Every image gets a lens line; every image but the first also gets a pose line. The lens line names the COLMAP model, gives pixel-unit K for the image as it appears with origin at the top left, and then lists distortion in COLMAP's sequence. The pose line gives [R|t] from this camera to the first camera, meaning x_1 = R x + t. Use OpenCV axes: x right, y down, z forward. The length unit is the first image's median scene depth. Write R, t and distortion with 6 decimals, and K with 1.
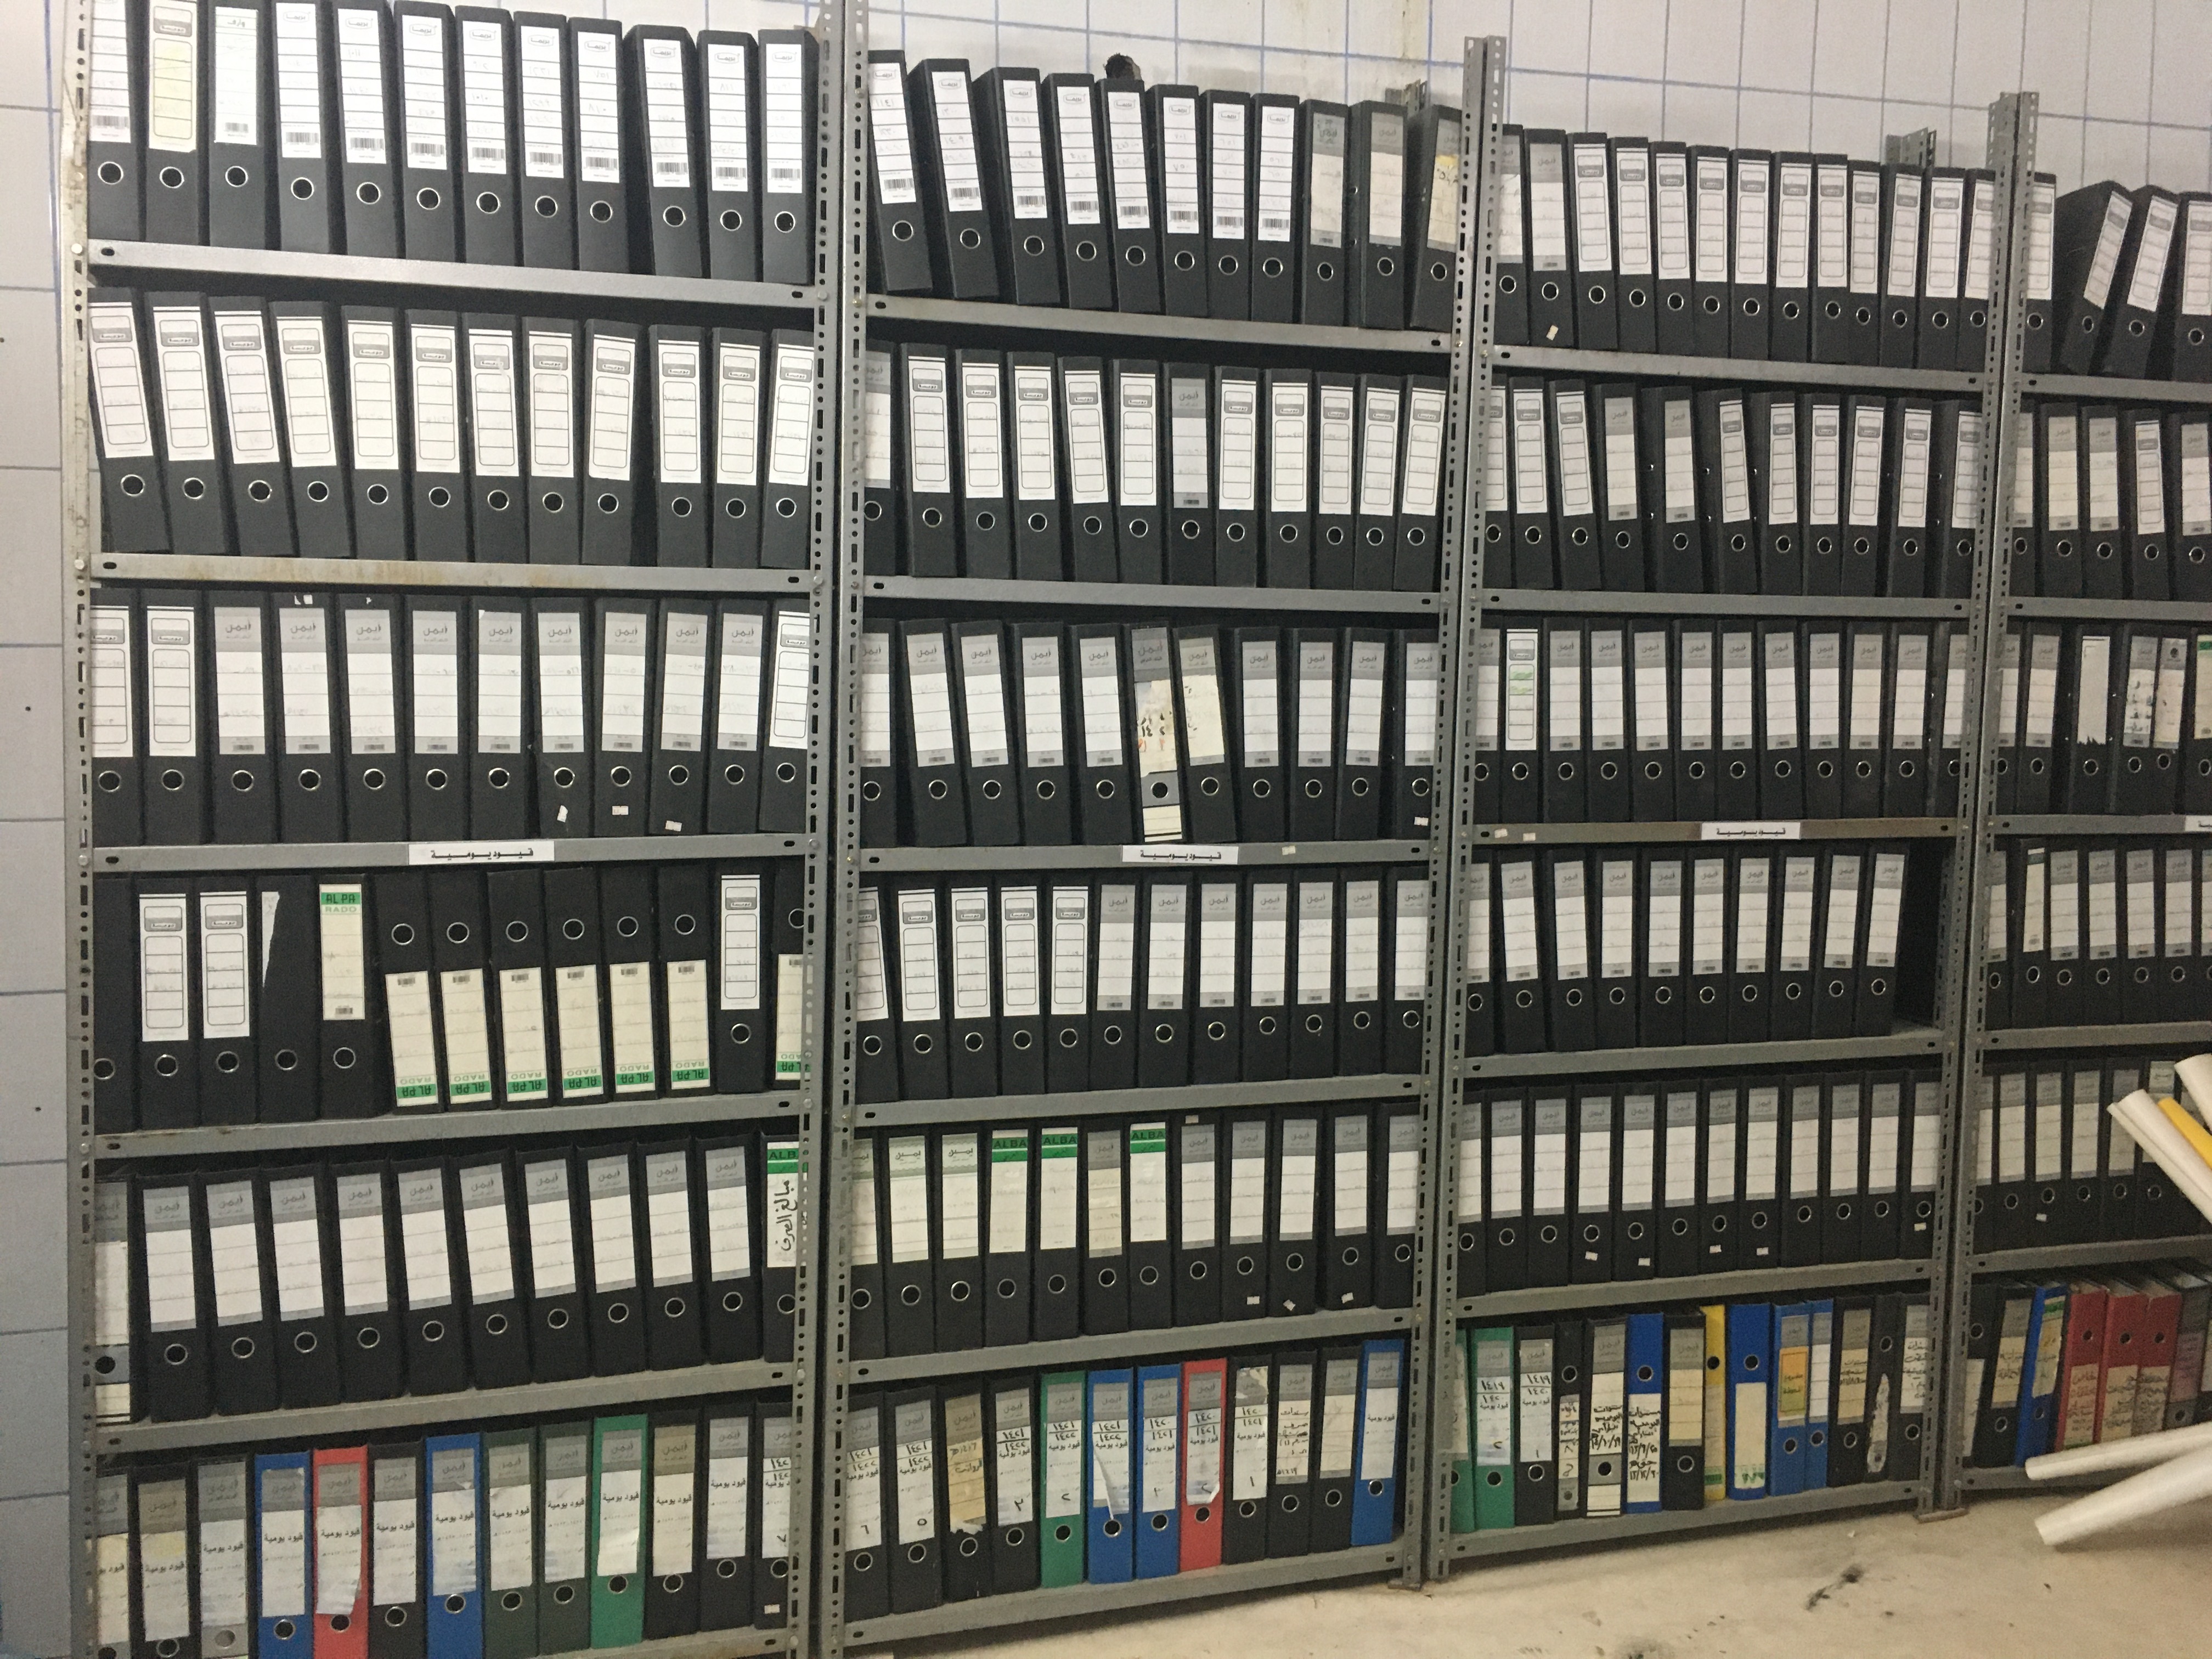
lens RADIAL K [[1879.1, 0, 1114.9], [0, 1879.1, 822.4], [0, 0, 1]] dist [0.083741, -0.112619]
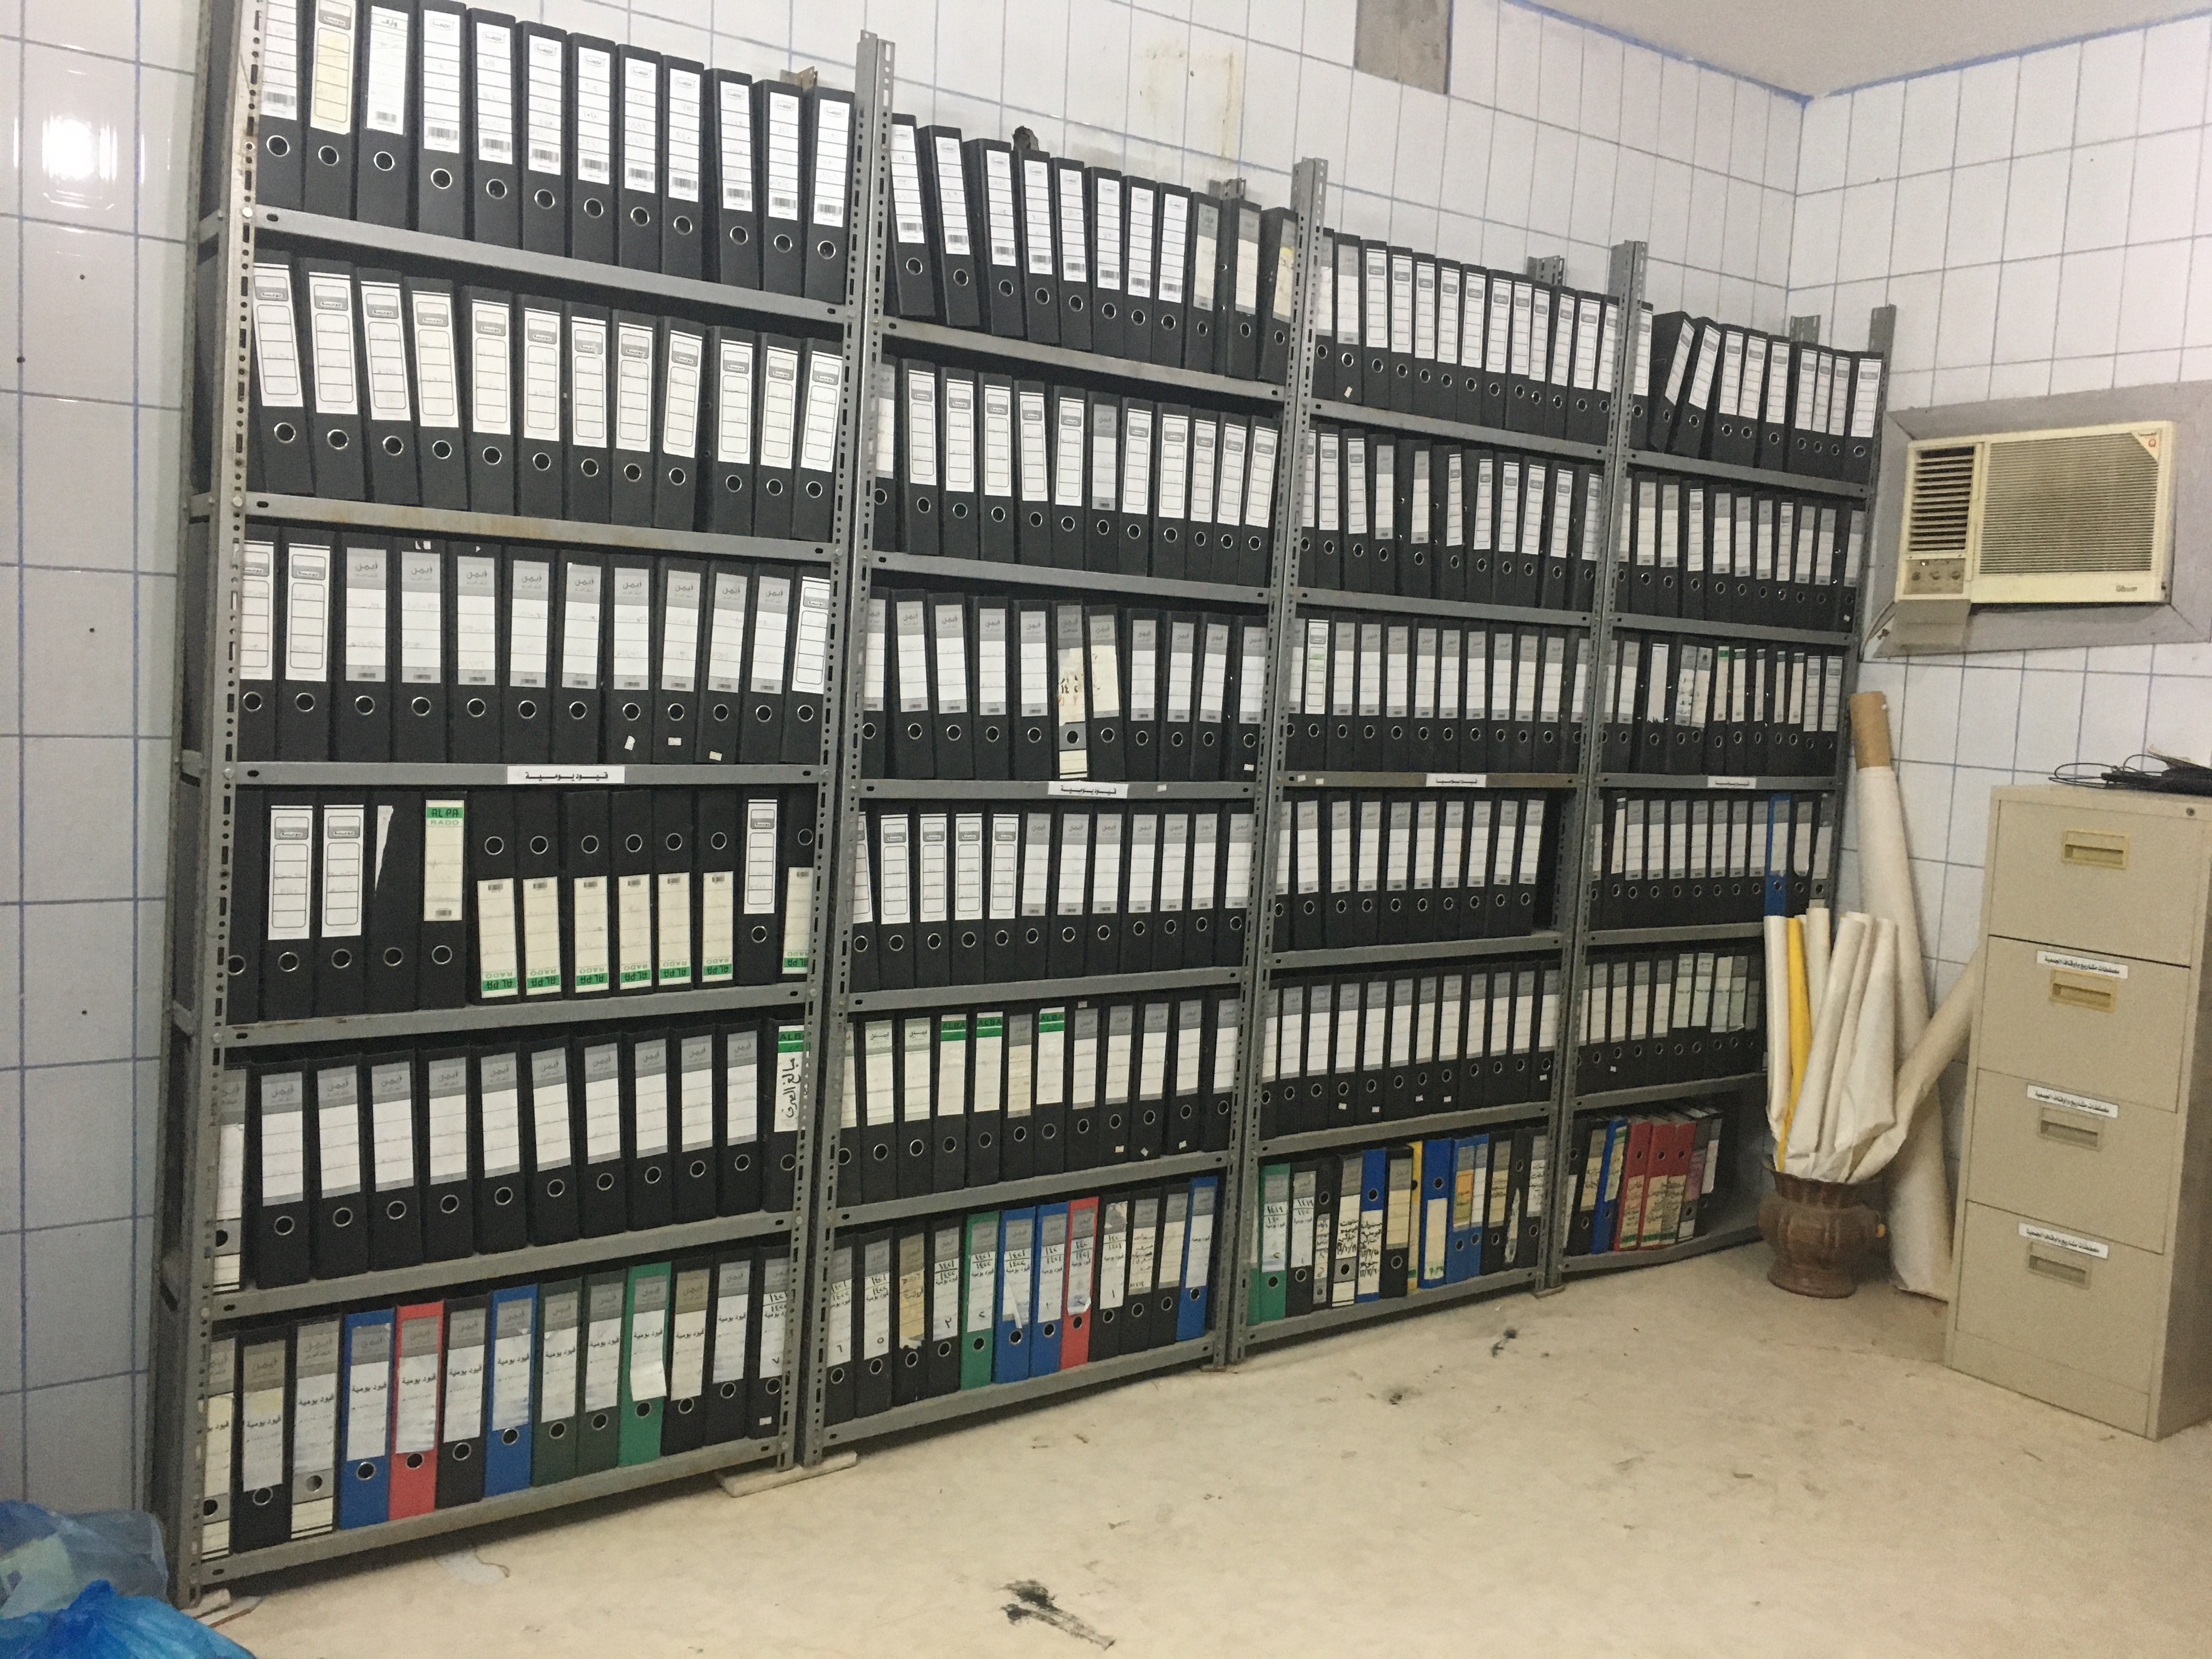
lens RADIAL K [[1879.1, 0, 1108.3], [0, 1879.1, 818.4], [0, 0, 1]] dist [0.083741, -0.112619]
pose [[0.938856, 0.011392, 0.344121, -0.377892], [-0.016851, 0.999775, 0.012877, 0.019807], [-0.343897, -0.017888, 0.938837, -0.167042]]
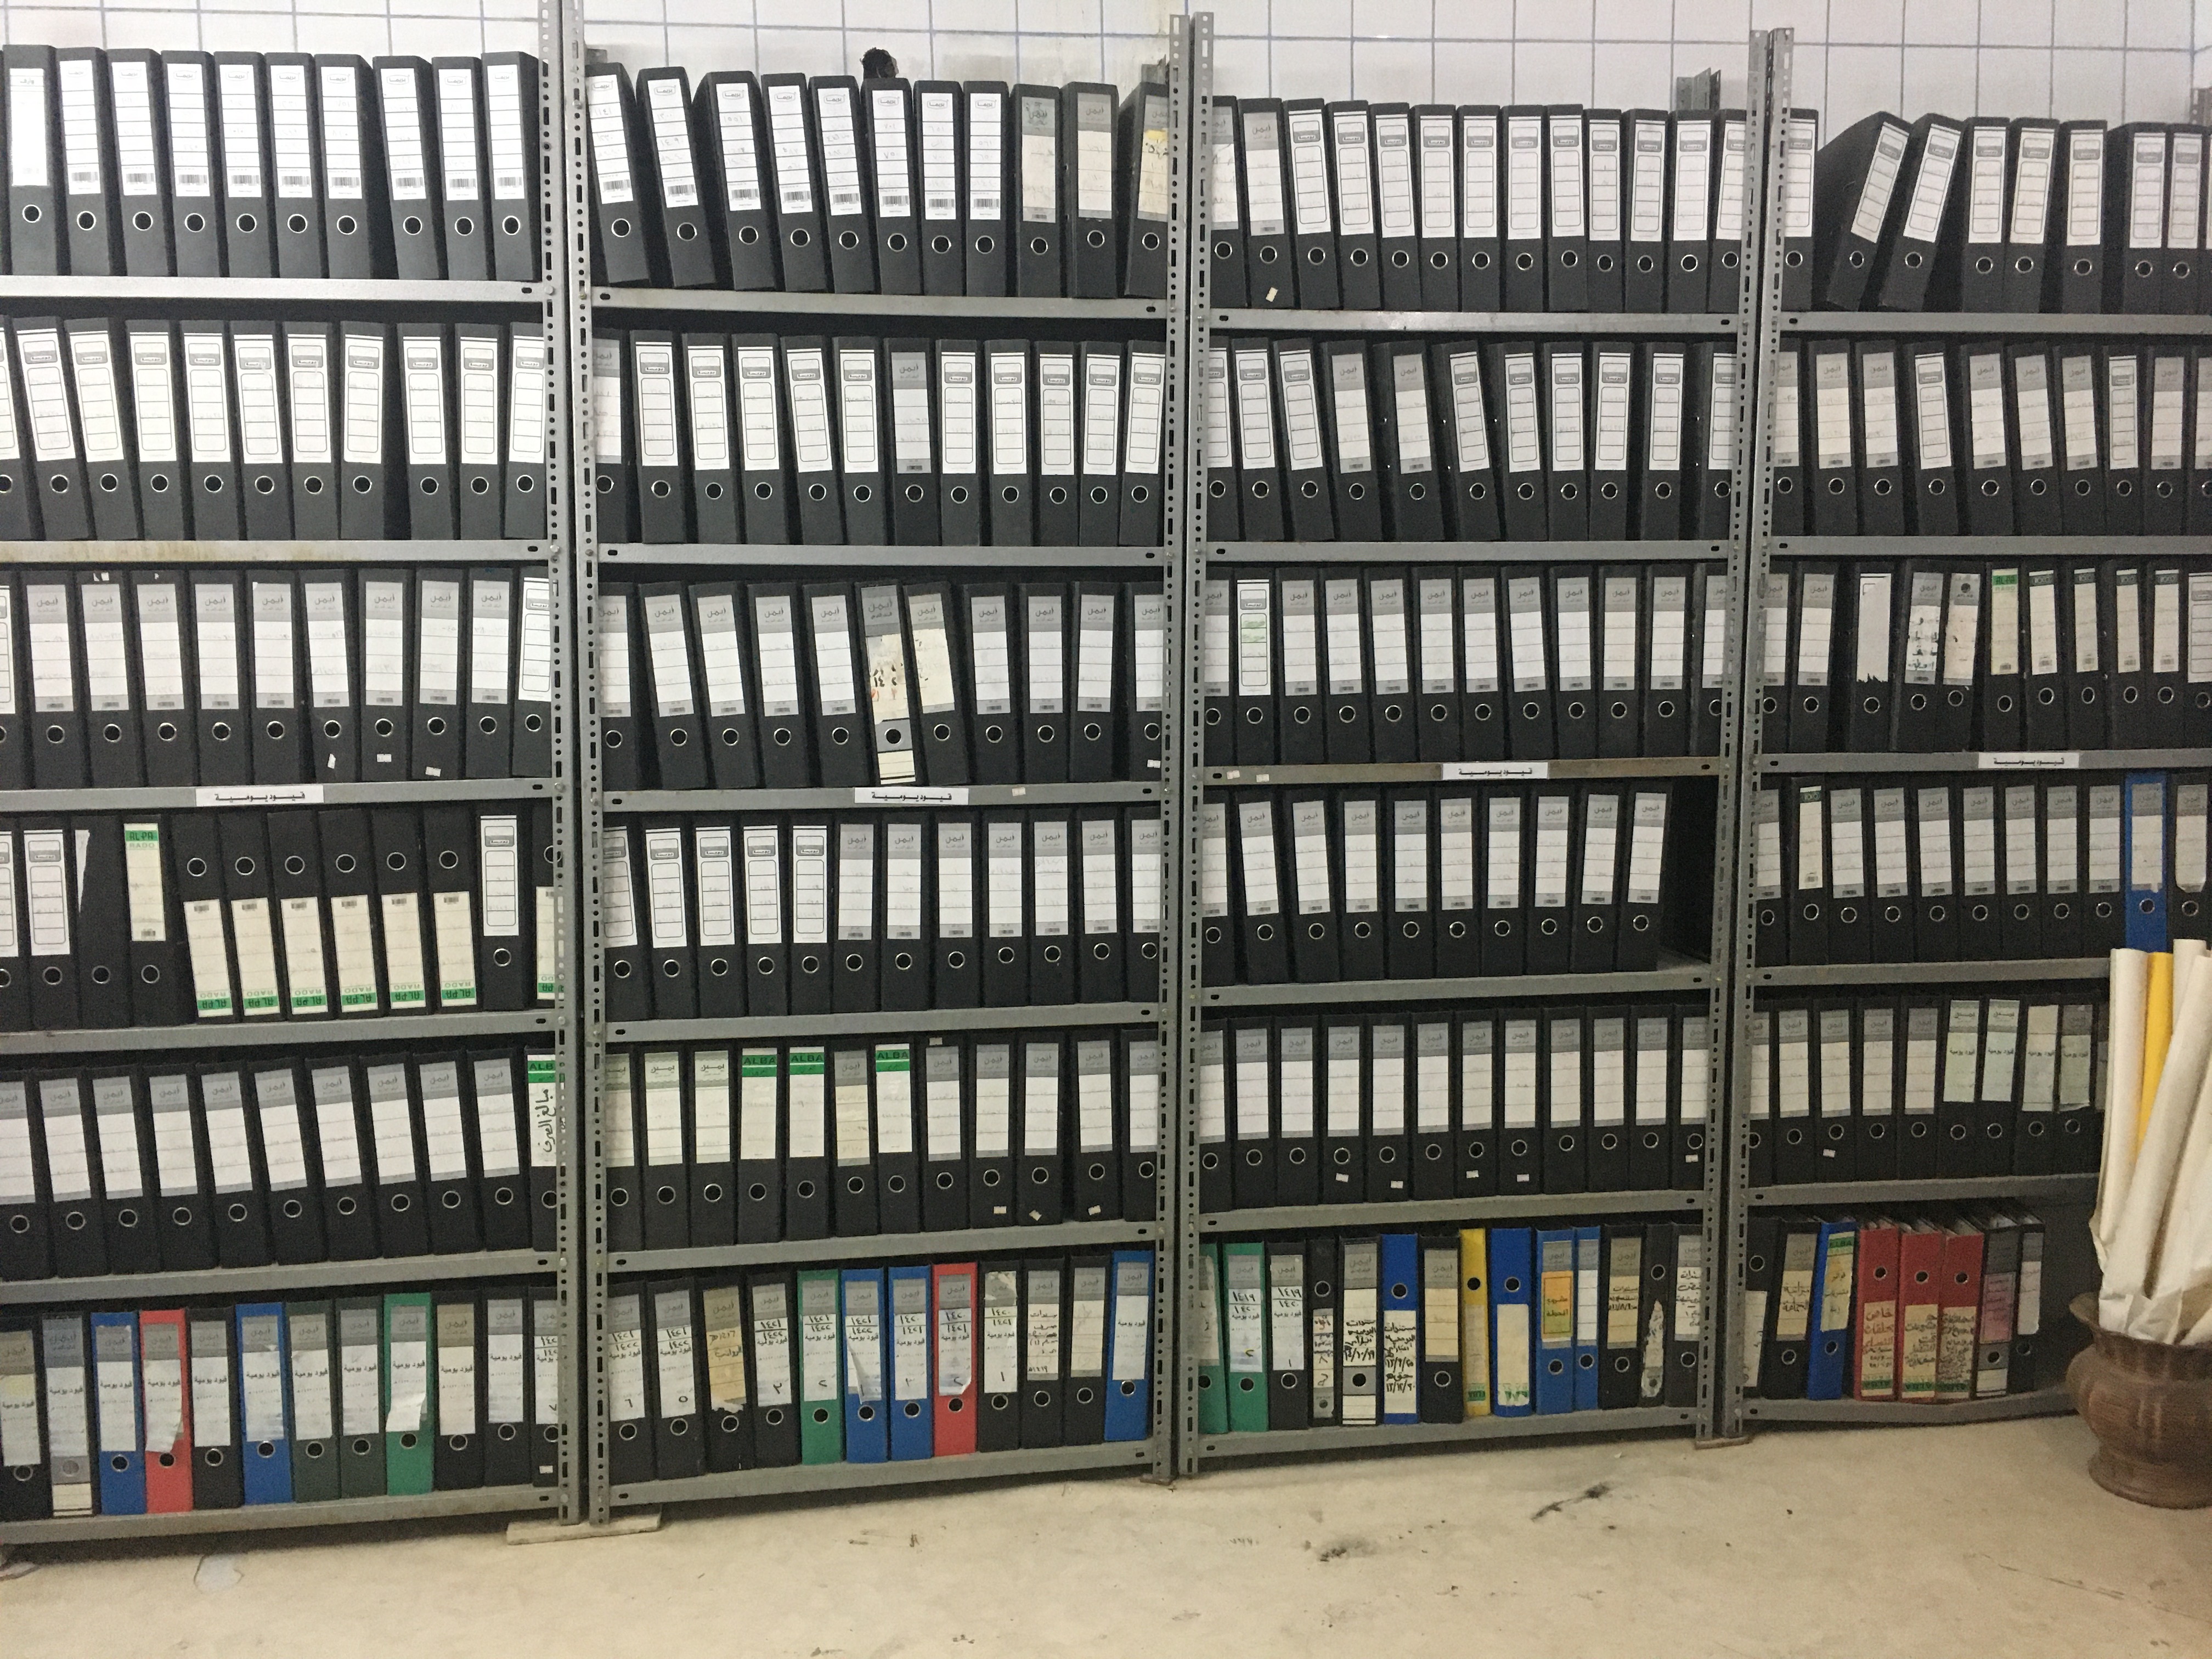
lens RADIAL K [[1879.1, 0, 1122.2], [0, 1879.1, 826.3], [0, 0, 1]] dist [0.083741, -0.112619]
pose [[0.989354, -0.004487, -0.145462, 0.310909], [0.007428, 0.999779, 0.019682, 0.014157], [0.145342, -0.020553, 0.989168, -0.051382]]
